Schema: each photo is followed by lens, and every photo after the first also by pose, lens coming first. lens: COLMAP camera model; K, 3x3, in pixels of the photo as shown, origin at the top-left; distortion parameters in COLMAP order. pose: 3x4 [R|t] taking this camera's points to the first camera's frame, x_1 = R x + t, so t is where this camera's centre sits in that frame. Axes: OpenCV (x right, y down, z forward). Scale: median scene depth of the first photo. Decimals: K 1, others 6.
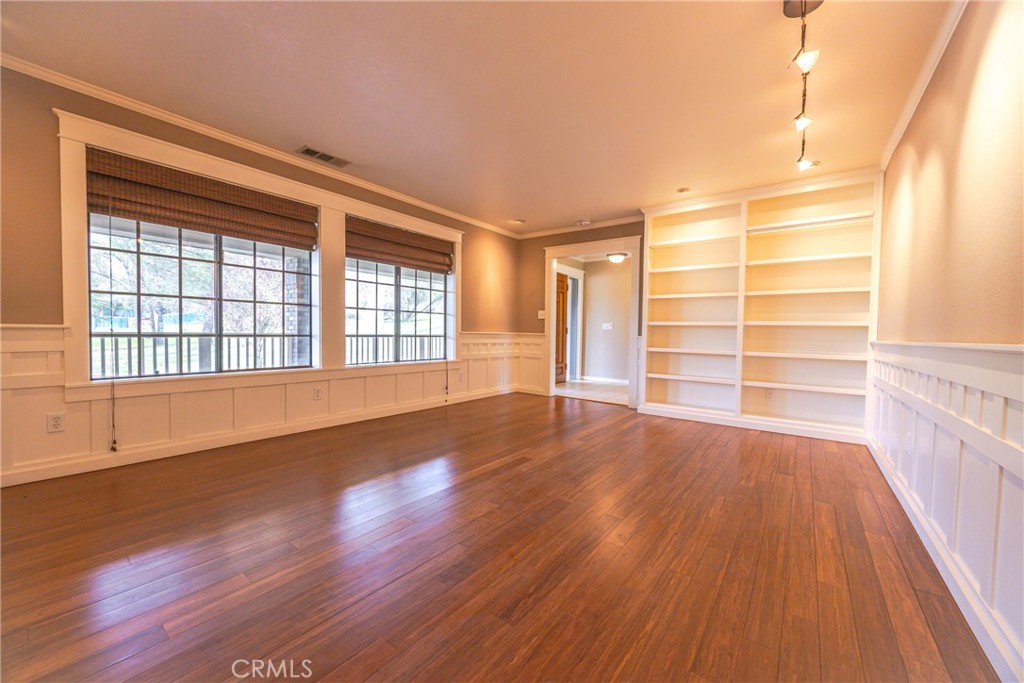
lens RADIAL K [[400.5, 0, 510.0], [0, 400.5, 343.8], [0, 0, 1]] dist [-0.000192, -0.000006]
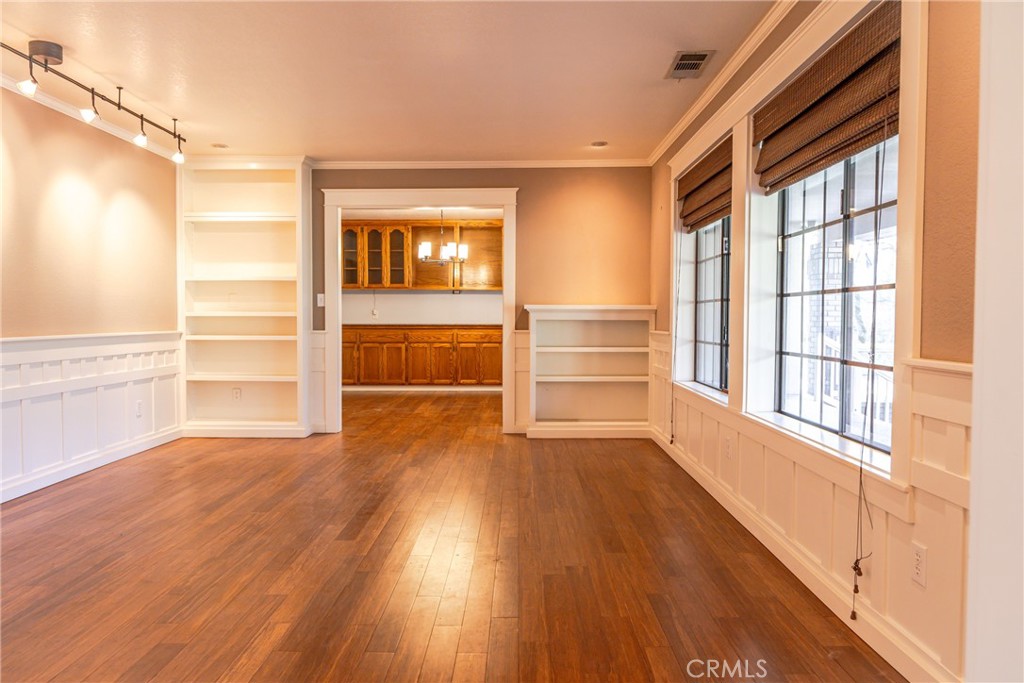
lens RADIAL K [[733.5, 0, 510.8], [0, 733.5, 345.7], [0, 0, 1]] dist [0.006367, 0.001173]
pose [[-0.810940, 0.008140, -0.585073, 0.499988], [-0.026673, 0.998350, 0.050860, -0.082984], [0.584521, 0.056850, -0.809384, 2.046434]]
